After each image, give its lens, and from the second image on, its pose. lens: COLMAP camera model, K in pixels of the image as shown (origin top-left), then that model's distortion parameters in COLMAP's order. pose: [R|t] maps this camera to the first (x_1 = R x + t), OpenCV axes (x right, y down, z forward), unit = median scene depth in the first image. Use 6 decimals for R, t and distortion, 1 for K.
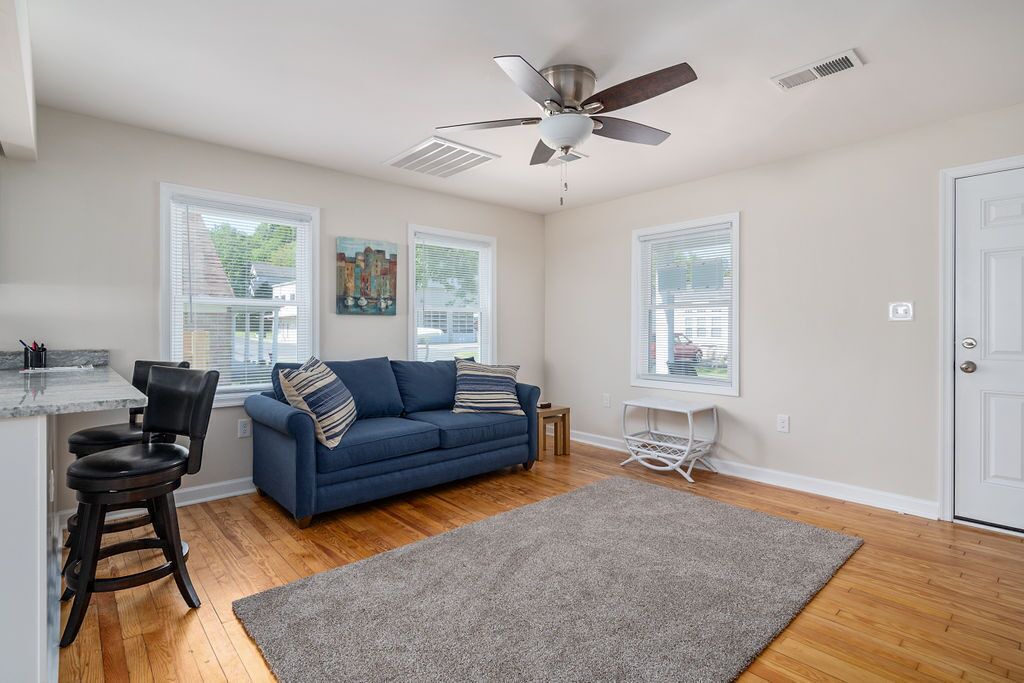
lens RADIAL K [[507.4, 0, 508.2], [0, 507.4, 318.8], [0, 0, 1]] dist [-0.000895, -0.001339]
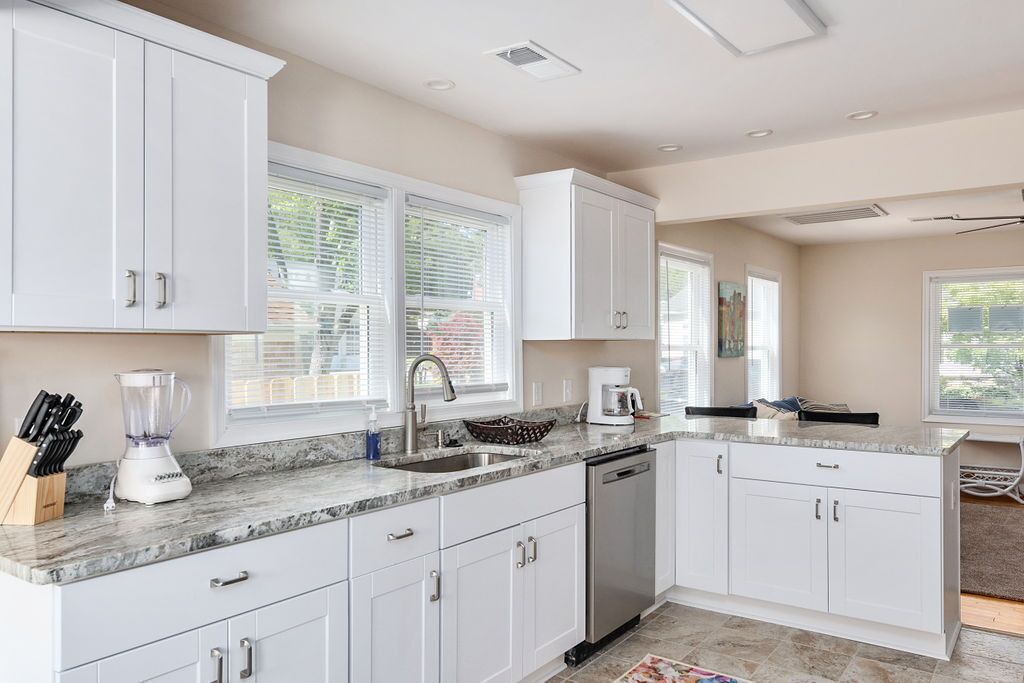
lens RADIAL K [[755.8, 0, 481.5], [0, 755.8, 346.5], [0, 0, 1]] dist [0.001598, -0.002288]
pose [[0.981850, -0.004756, 0.189602, -1.101676], [0.001714, 0.999867, 0.016207, -0.058439], [-0.189654, -0.015588, 0.981727, -0.411889]]
